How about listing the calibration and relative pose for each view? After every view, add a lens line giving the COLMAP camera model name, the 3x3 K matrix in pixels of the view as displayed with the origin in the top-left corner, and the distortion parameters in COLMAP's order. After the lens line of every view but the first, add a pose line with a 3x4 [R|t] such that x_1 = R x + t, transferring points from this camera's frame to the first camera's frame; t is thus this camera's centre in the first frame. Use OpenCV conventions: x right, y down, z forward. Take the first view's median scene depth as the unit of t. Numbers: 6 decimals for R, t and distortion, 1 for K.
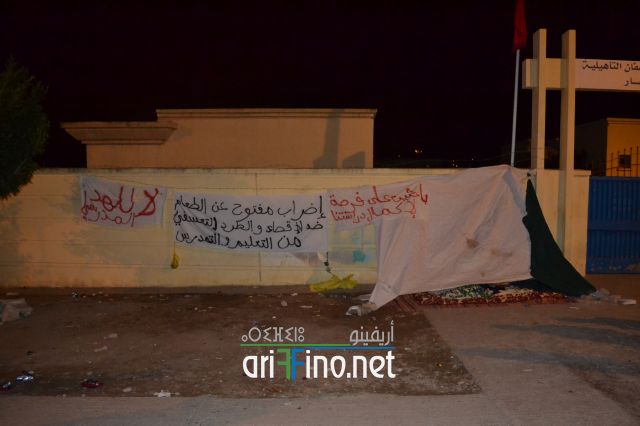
lens RADIAL K [[511.4, 0, 323.1], [0, 511.4, 216.7], [0, 0, 1]] dist [-0.085161, 0.007533]
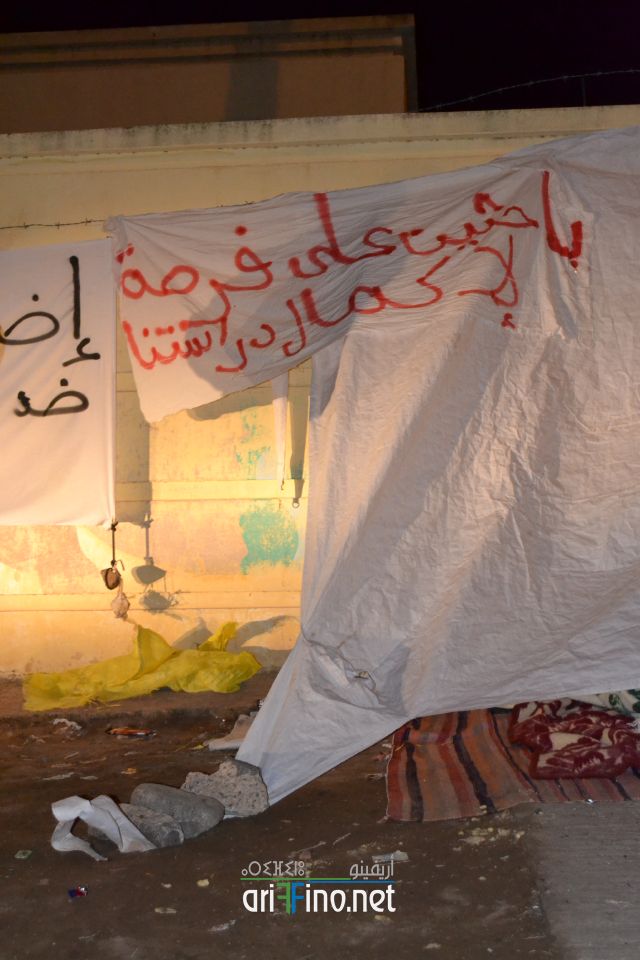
lens RADIAL K [[1279.1, 0, 333.5], [0, 1279.1, 522.5], [0, 0, 1]] dist [0.042465, 0.000000]
pose [[0.998792, -0.028322, -0.040156, 0.119605], [0.028464, 0.999590, 0.002971, 0.070448], [0.040056, -0.004111, 0.999189, 0.469546]]
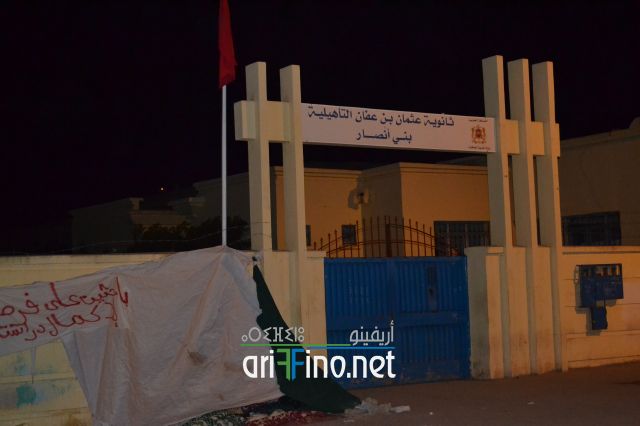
lens RADIAL K [[1120.6, 0, 318.4], [0, 1120.6, 214.4], [0, 0, 1]] dist [-0.011522, 0.000000]
pose [[0.812983, 0.000148, 0.582288, -0.445043], [0.076487, 0.991308, -0.107042, 0.032426], [-0.577242, 0.131560, 0.805905, -0.353346]]
